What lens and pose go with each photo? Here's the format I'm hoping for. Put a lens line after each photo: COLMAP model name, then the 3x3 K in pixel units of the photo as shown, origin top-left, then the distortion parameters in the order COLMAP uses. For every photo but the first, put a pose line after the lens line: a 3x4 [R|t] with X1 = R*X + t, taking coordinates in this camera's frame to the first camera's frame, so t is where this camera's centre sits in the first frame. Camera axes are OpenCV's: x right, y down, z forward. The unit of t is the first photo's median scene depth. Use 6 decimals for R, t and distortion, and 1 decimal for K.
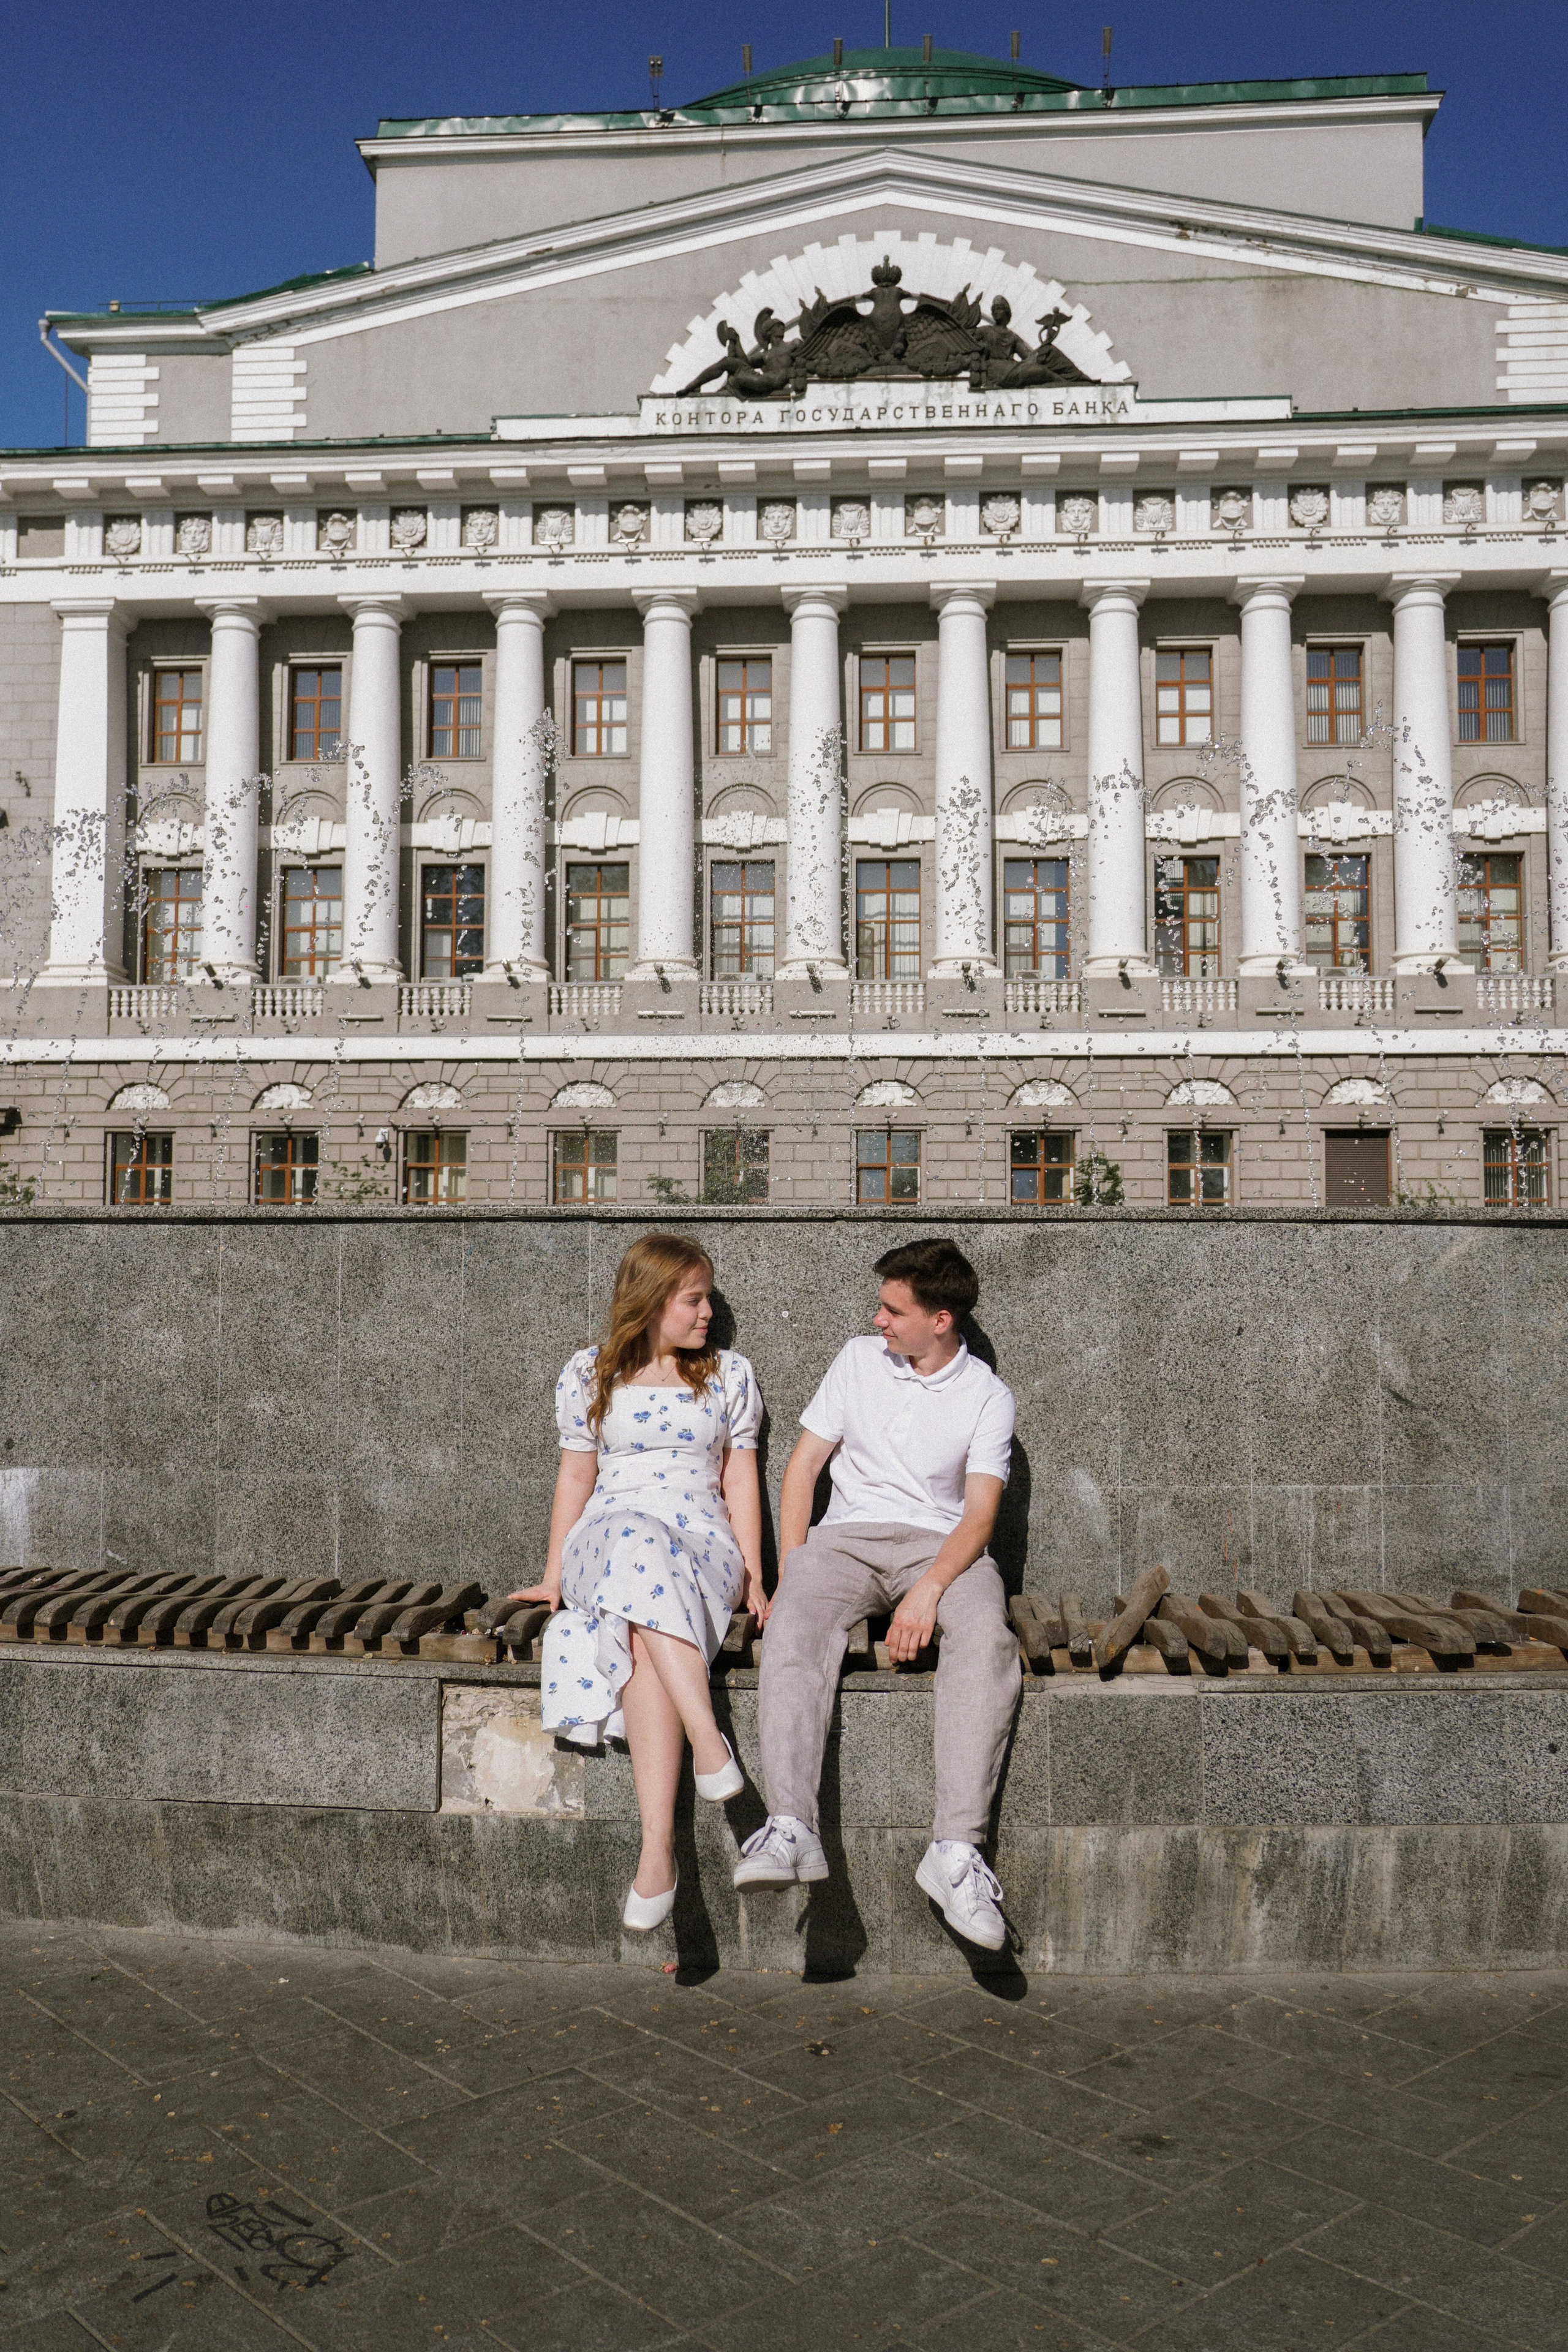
lens RADIAL K [[2652.4, 0, 732.5], [0, 2652.4, 1171.3], [0, 0, 1]] dist [-0.020180, 0.036947]
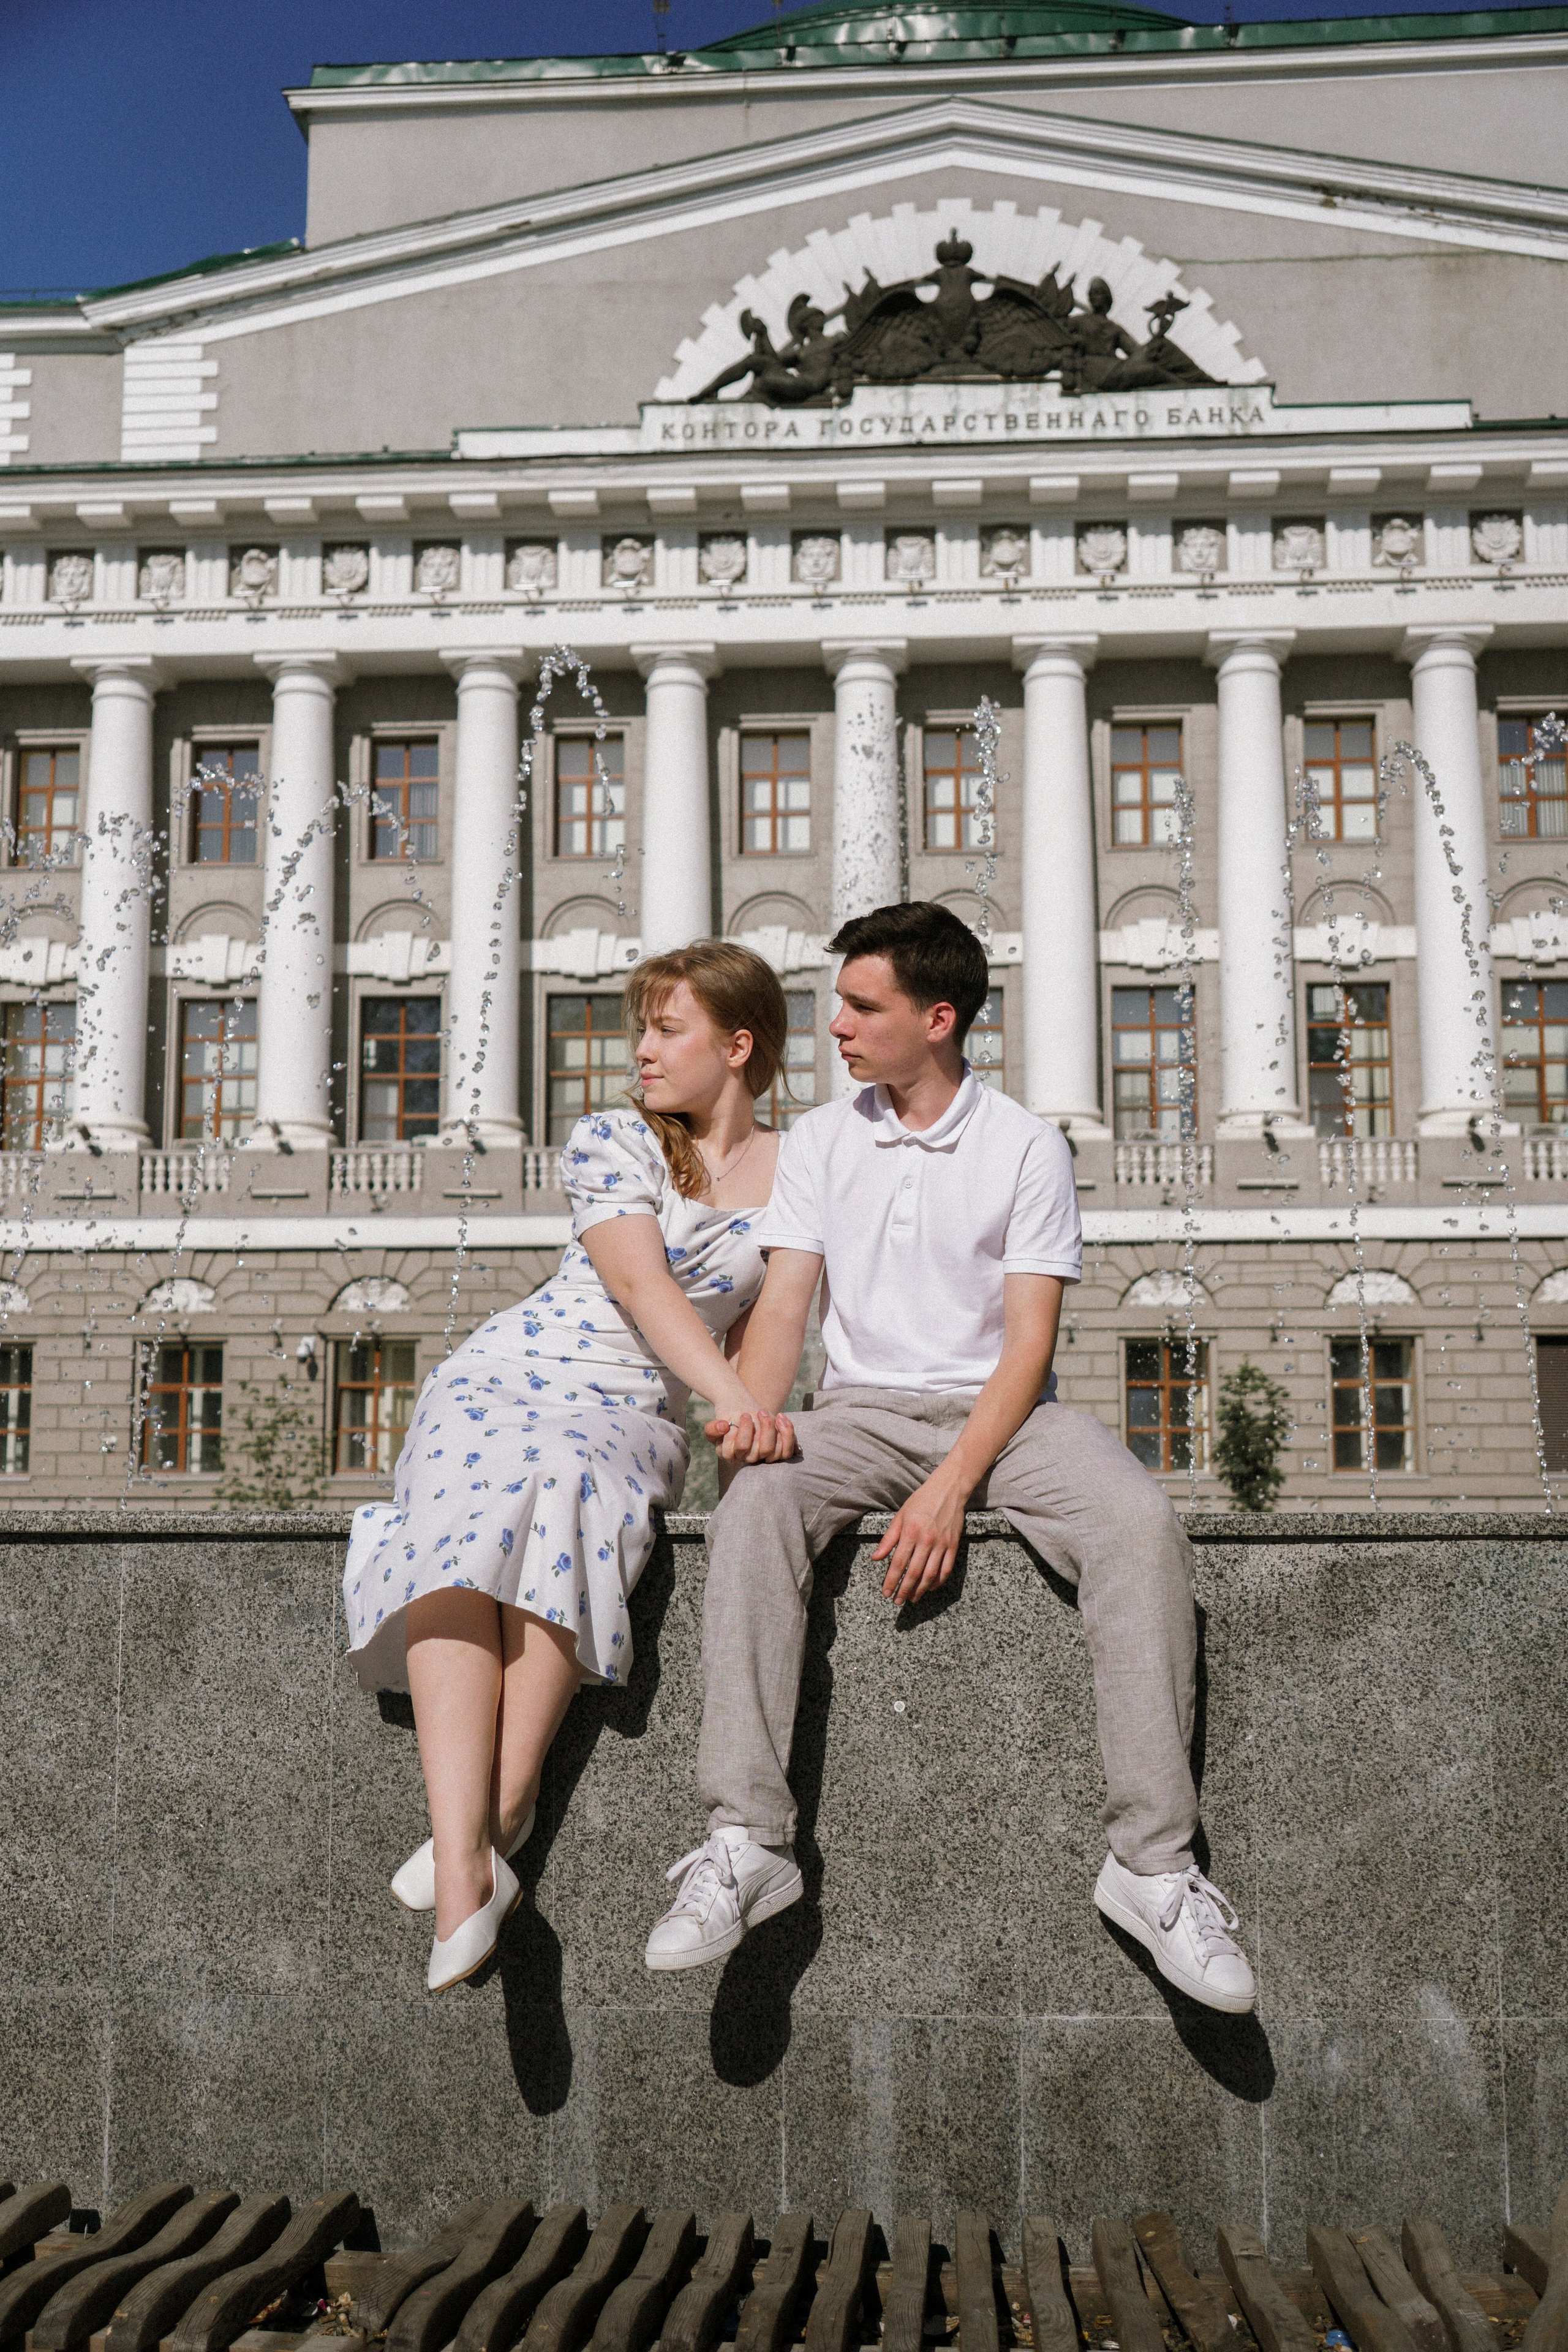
lens RADIAL K [[2961.1, 0, 784.0], [0, 2961.1, 1176.0], [0, 0, 1]] dist [-0.023492, -0.068448]
pose [[0.999909, -0.002804, 0.013211, -0.004945], [0.003649, 0.997920, -0.064357, -0.007139], [-0.013003, 0.064400, 0.997839, 0.139685]]
